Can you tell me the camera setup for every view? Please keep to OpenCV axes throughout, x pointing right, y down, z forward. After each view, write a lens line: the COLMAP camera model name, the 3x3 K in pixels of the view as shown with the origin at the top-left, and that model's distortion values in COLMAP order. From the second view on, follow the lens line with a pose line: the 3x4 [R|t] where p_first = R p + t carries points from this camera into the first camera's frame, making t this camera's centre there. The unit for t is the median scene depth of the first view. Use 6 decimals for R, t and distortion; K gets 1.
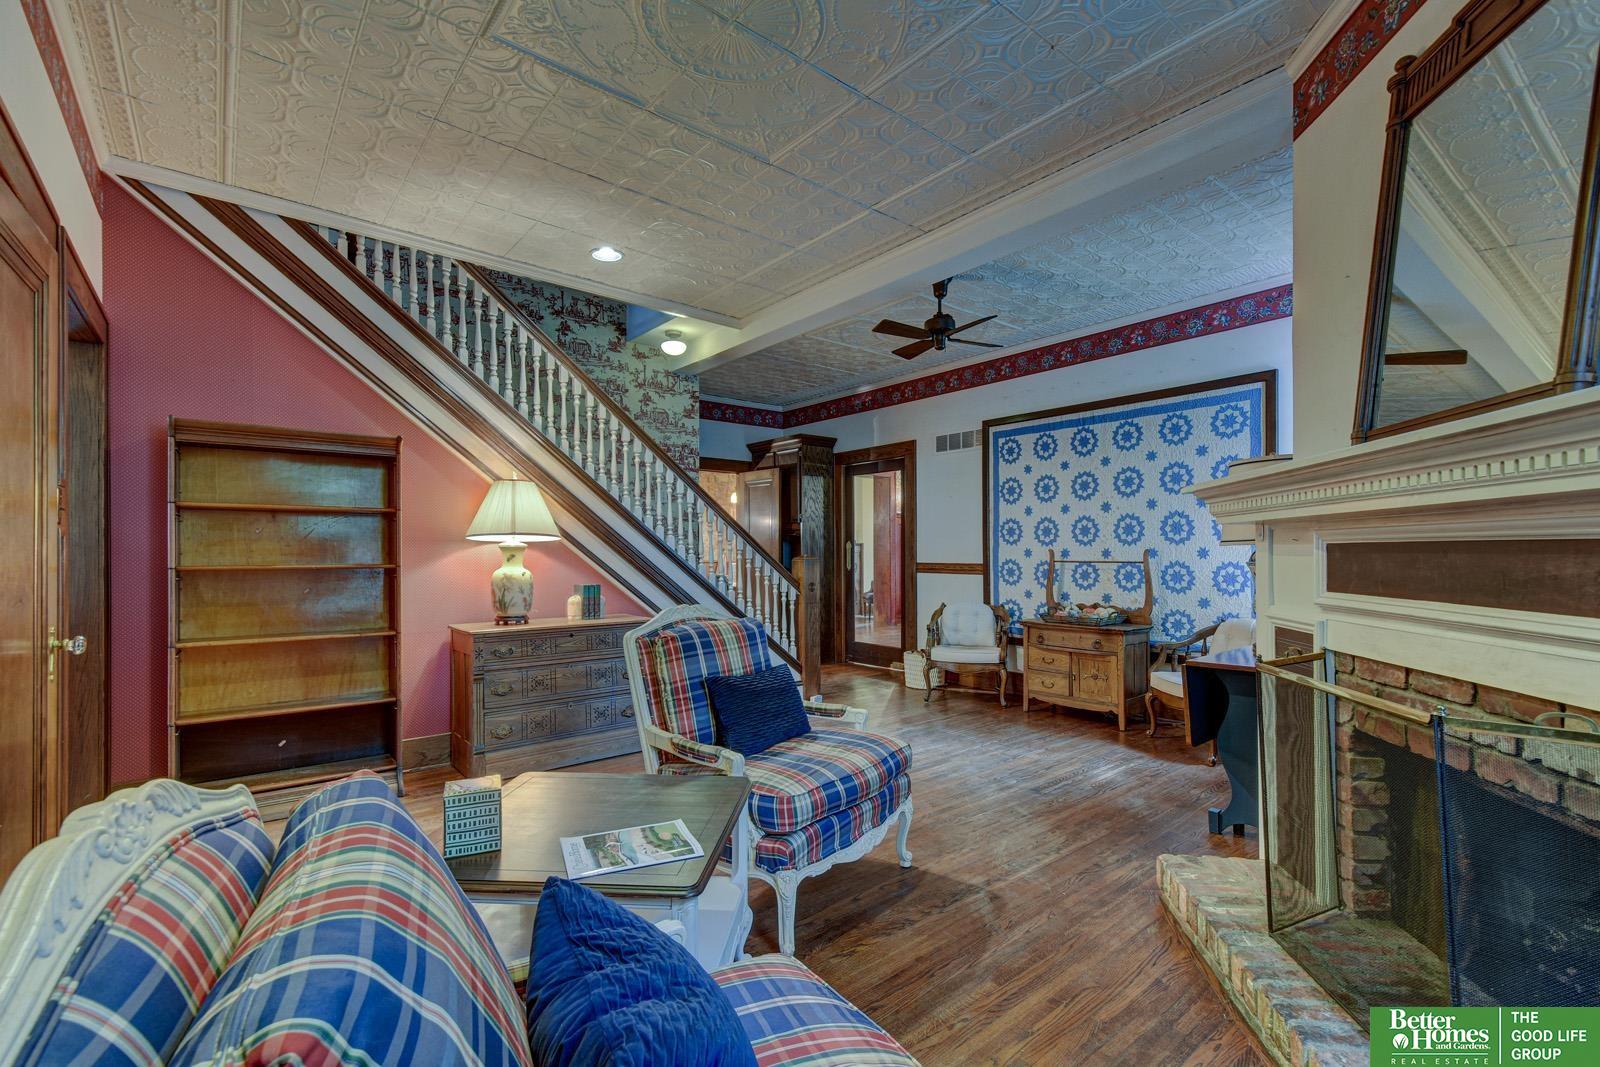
lens RADIAL K [[708.2, 0, 822.4], [0, 708.2, 550.5], [0, 0, 1]] dist [0.024407, -0.006506]
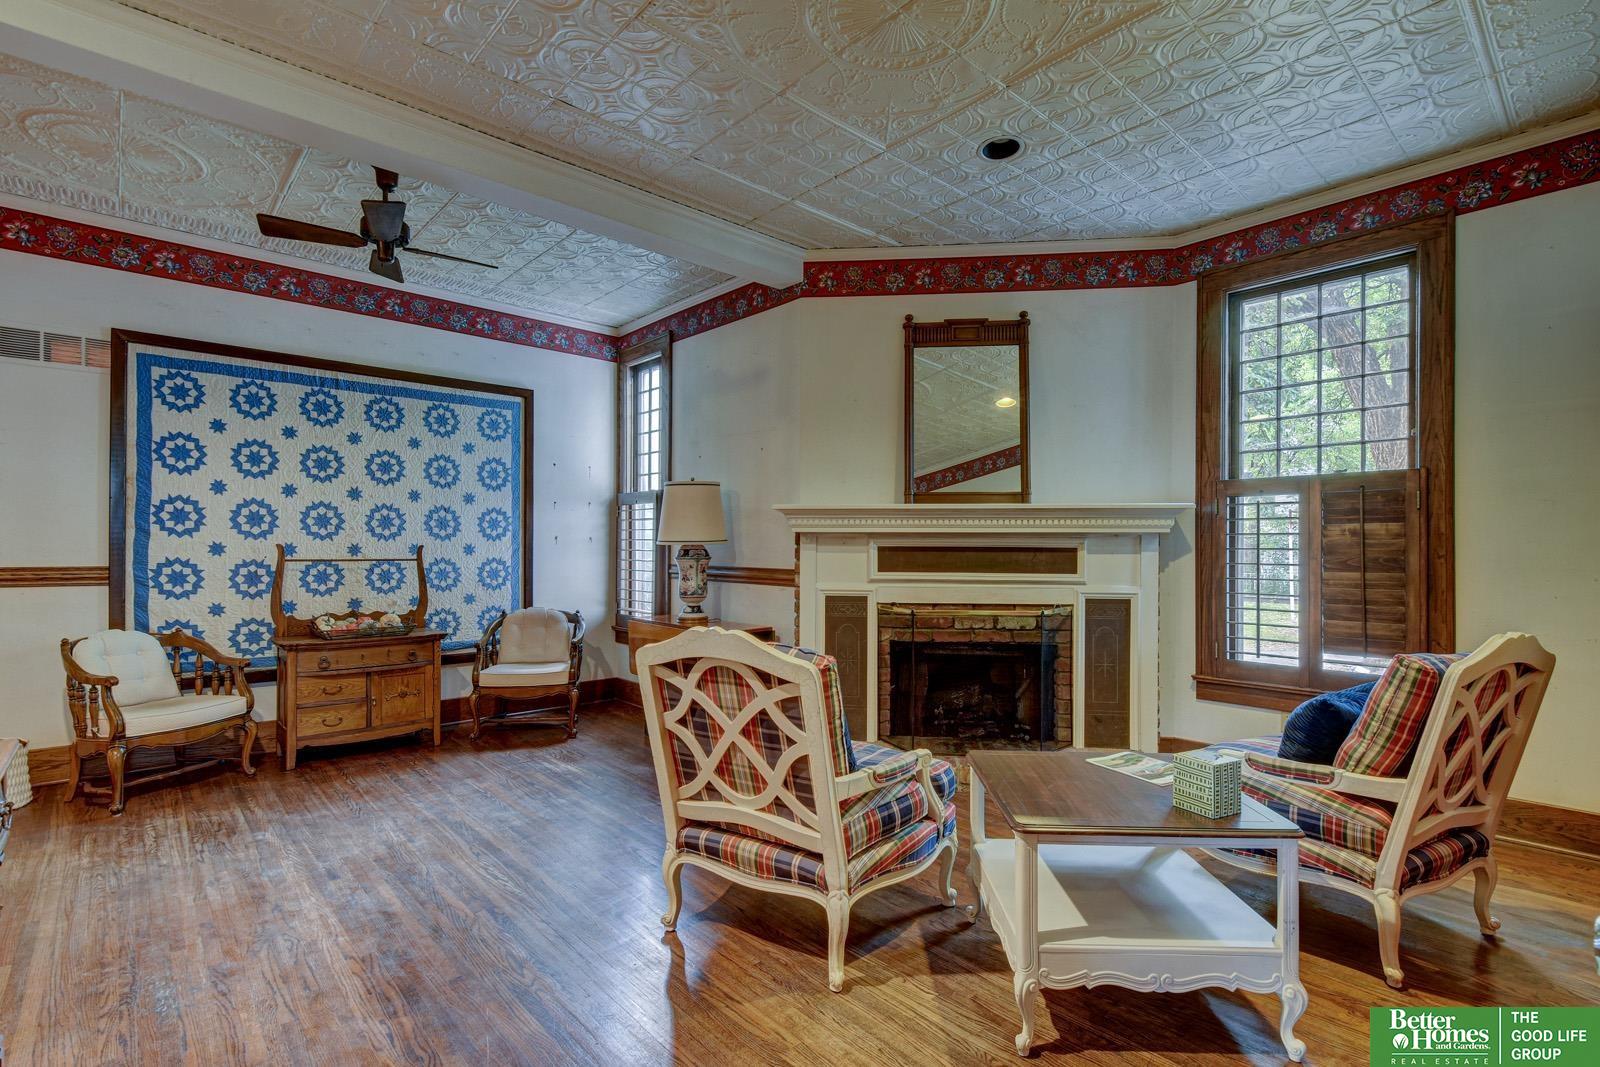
lens RADIAL K [[760.4, 0, 808.1], [0, 760.4, 542.1], [0, 0, 1]] dist [-0.000127, -0.000474]
pose [[-0.045528, 0.009360, 0.998919, -0.526922], [-0.007042, 0.999928, -0.009690, 0.000115], [-0.998938, -0.007475, -0.045459, 0.531695]]
